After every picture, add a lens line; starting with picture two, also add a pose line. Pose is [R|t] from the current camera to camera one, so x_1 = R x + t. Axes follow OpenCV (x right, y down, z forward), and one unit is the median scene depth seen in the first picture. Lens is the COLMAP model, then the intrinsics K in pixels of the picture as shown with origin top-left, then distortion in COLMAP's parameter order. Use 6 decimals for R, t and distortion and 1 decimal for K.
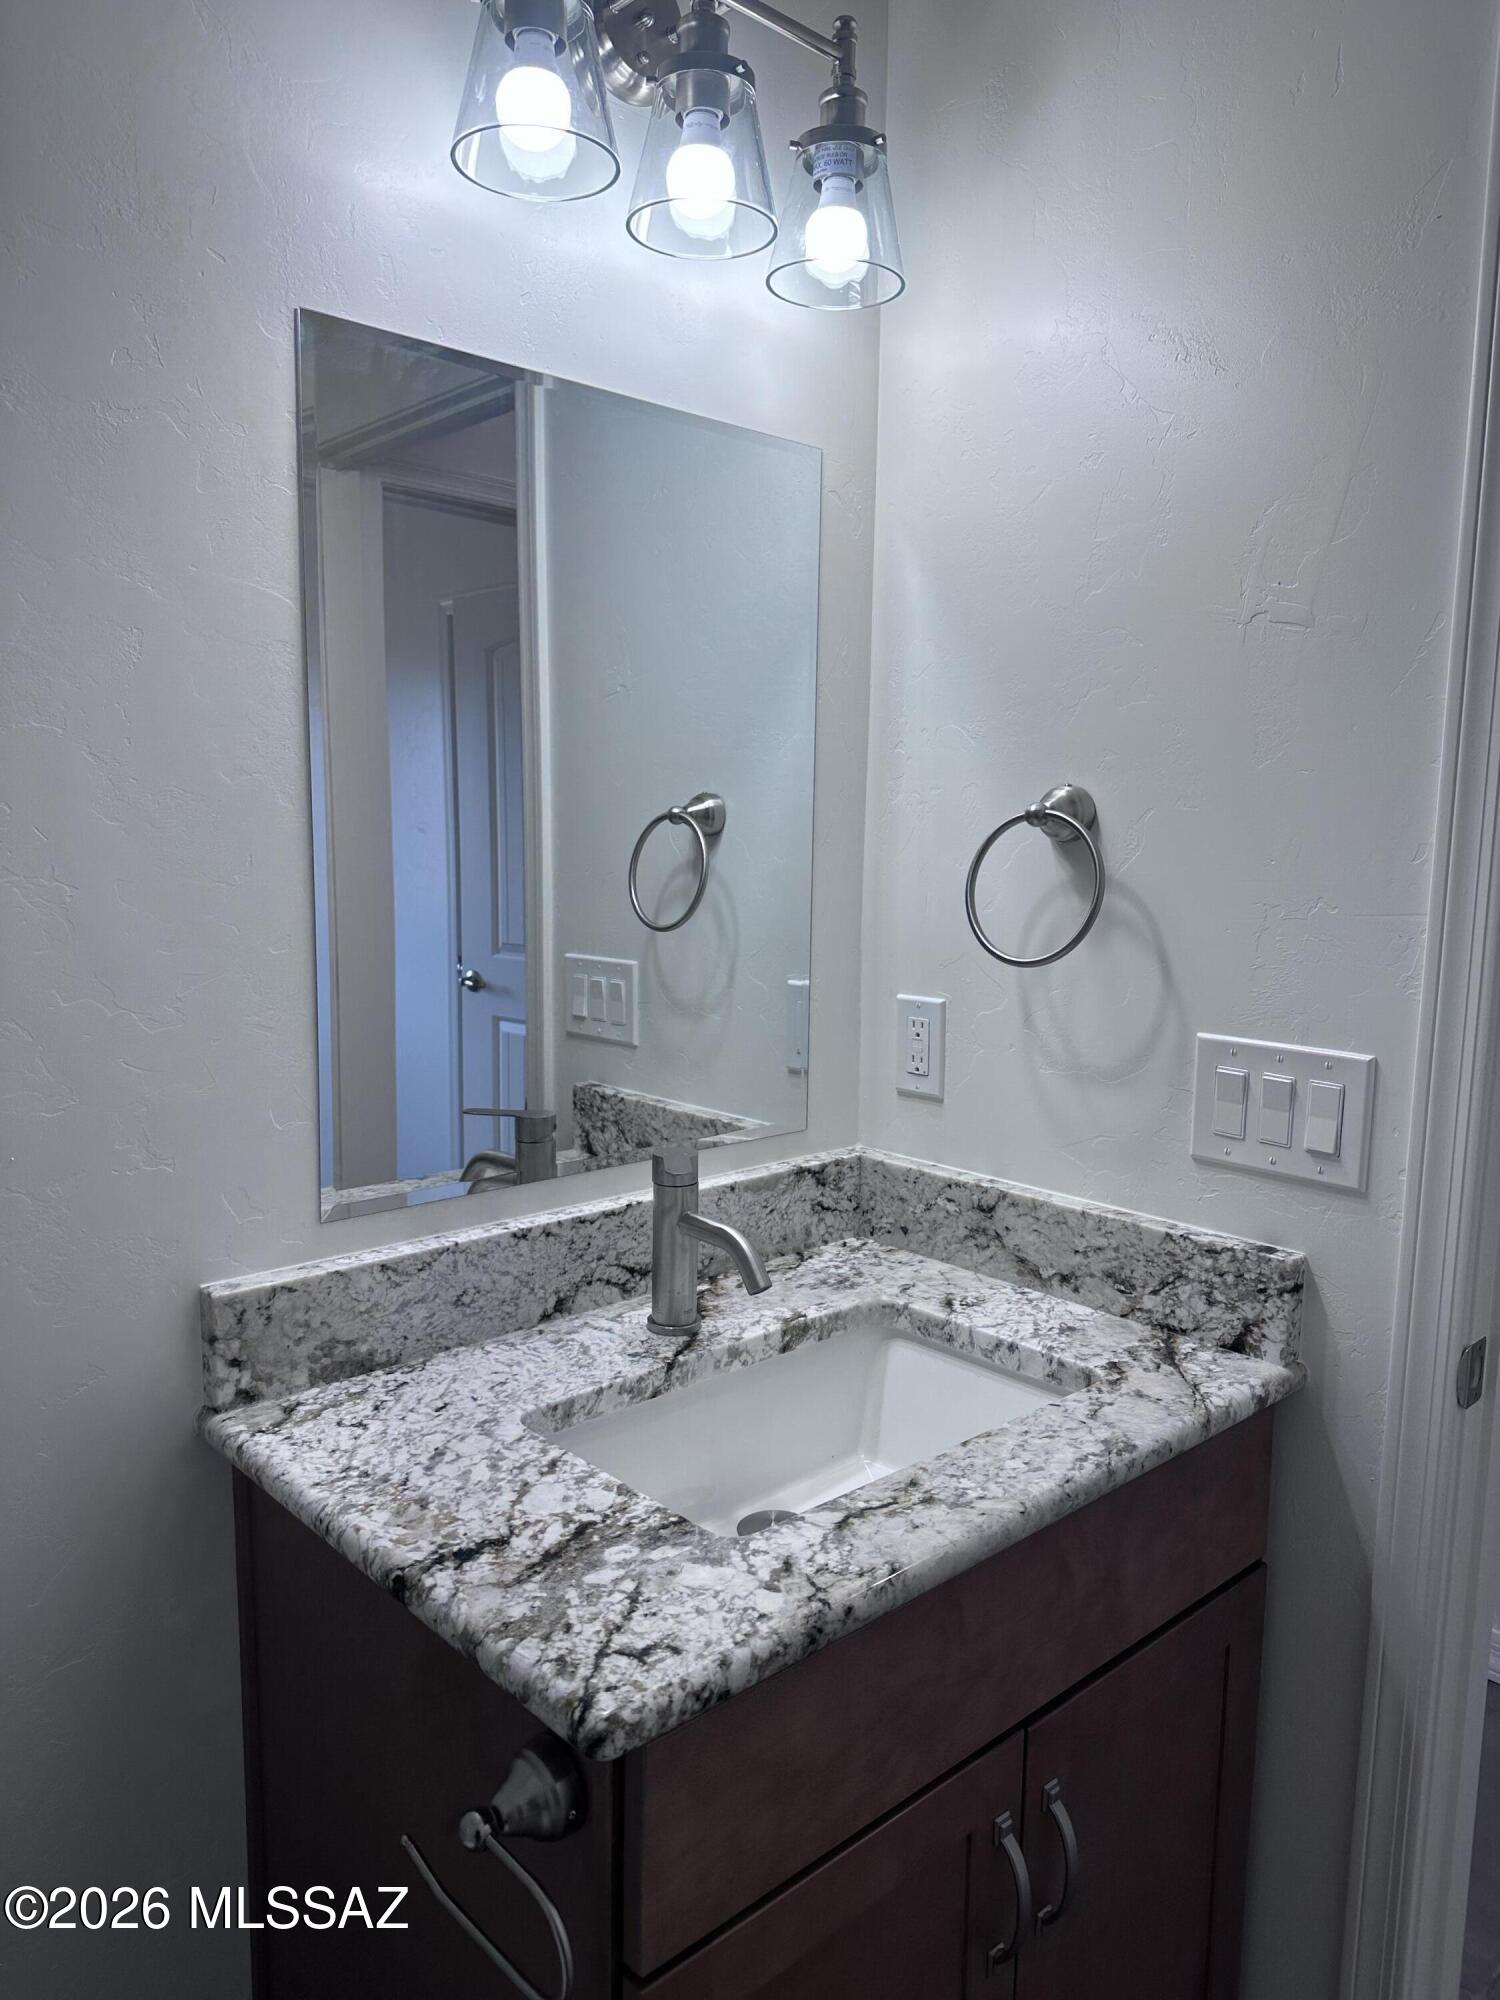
lens RADIAL K [[1393.4, 0, 740.7], [0, 1393.4, 1004.4], [0, 0, 1]] dist [0.046550, -0.062265]
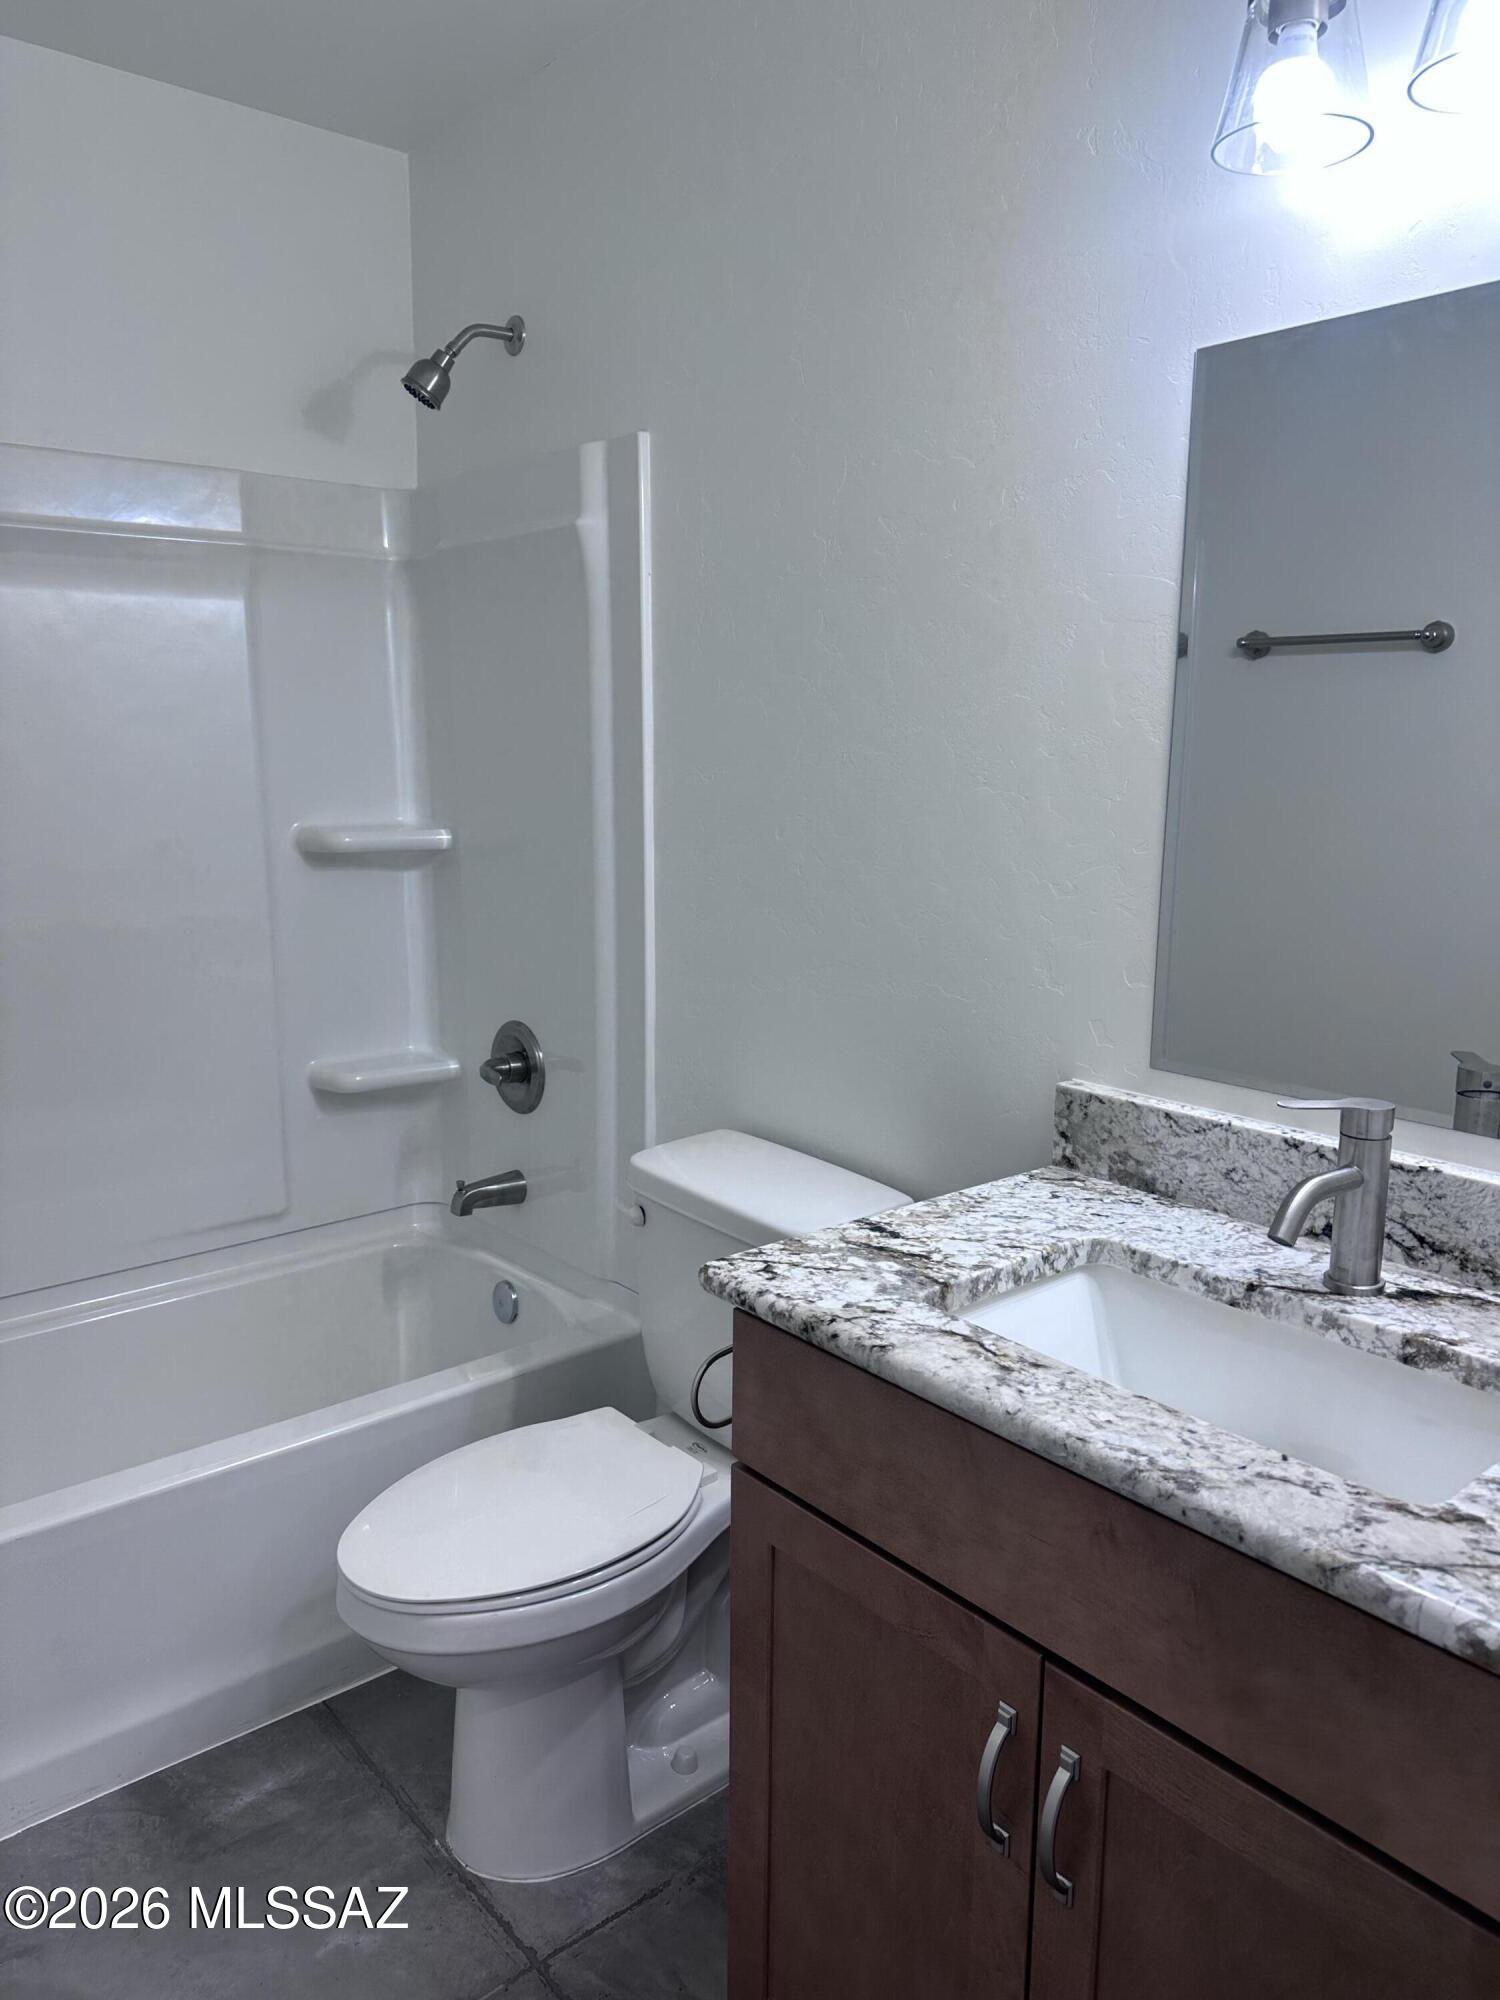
lens RADIAL K [[1393.4, 0, 753.0], [0, 1393.4, 1000.4], [0, 0, 1]] dist [0.046550, -0.062265]
pose [[-0.025965, 0.166542, -0.985692, 1.013945], [-0.143221, 0.975233, 0.168548, -0.070970], [0.989350, 0.145548, -0.001470, 0.663779]]
